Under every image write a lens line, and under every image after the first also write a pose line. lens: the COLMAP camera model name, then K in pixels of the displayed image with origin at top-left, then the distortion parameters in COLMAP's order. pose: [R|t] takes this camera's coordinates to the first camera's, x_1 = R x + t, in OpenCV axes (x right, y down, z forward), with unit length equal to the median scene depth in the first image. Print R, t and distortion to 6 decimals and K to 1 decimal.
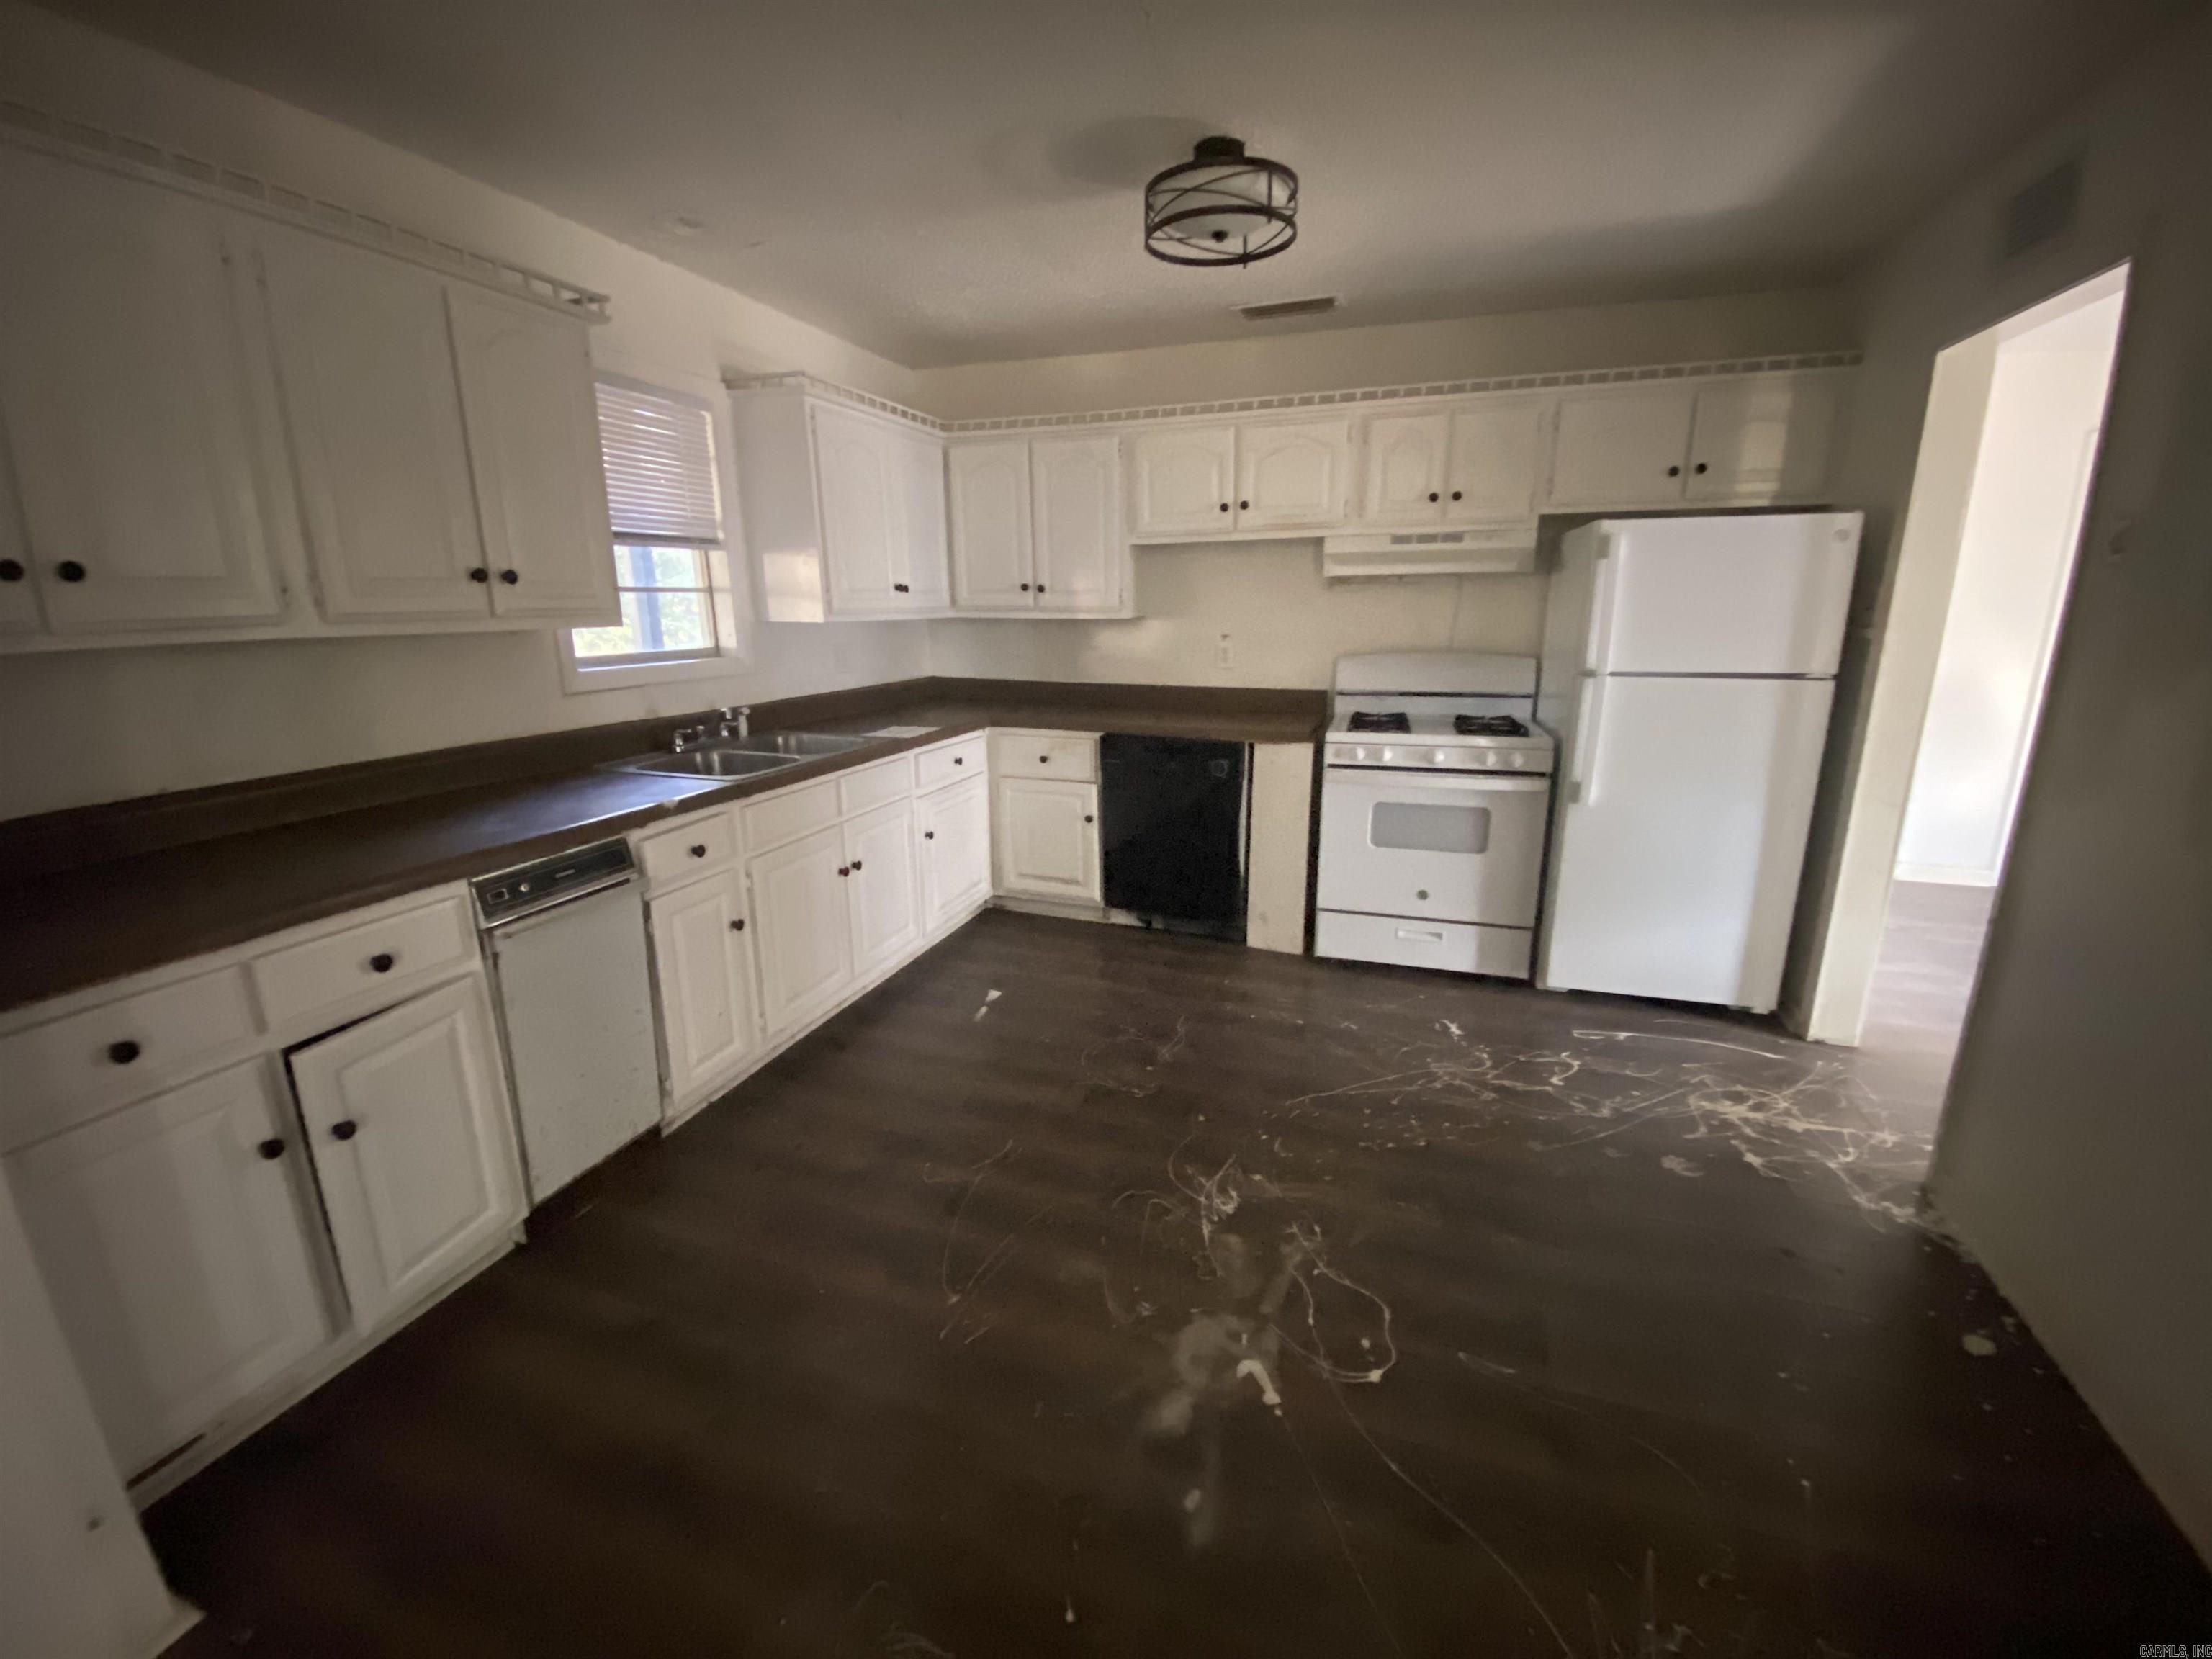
lens RADIAL K [[904.7, 0, 1110.4], [0, 904.7, 820.6], [0, 0, 1]] dist [0.030980, -0.023909]
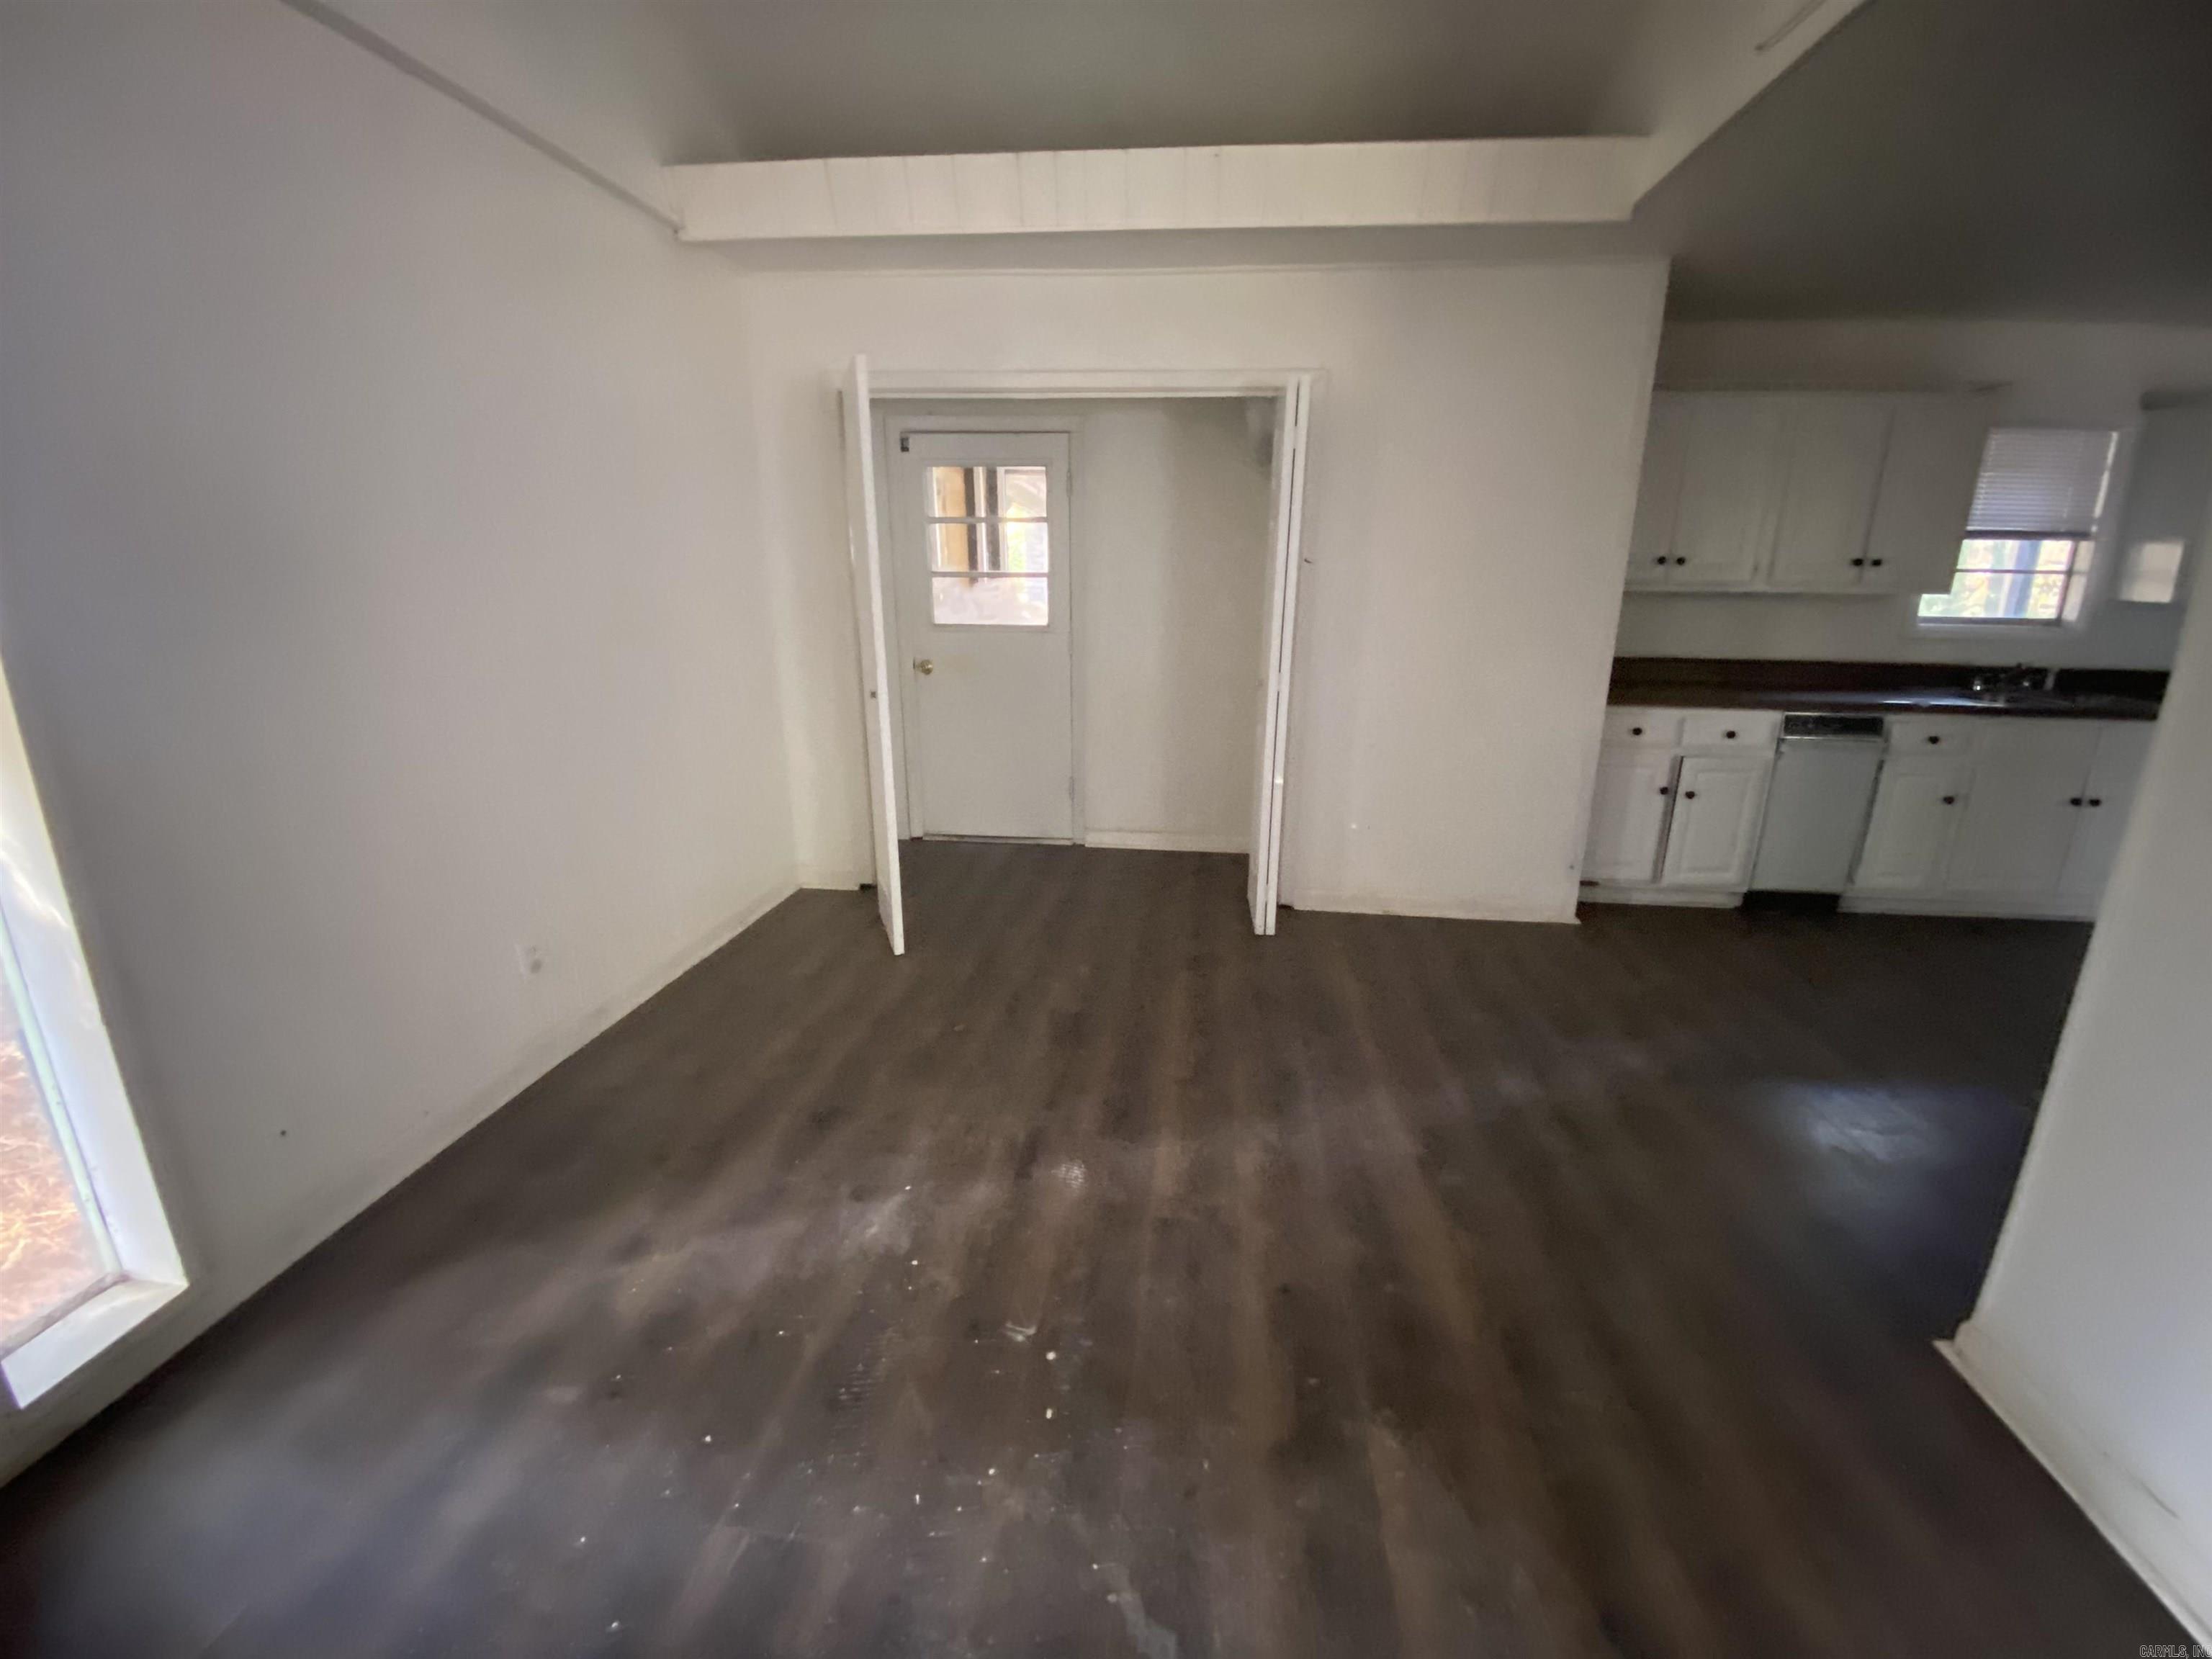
lens RADIAL K [[904.7, 0, 1110.4], [0, 904.7, 820.6], [0, 0, 1]] dist [0.030980, -0.023909]
pose [[0.230598, 0.258158, -0.938178, 0.757562], [-0.243472, 0.948802, 0.201238, 0.203165], [0.942097, 0.182015, 0.281646, -0.772635]]
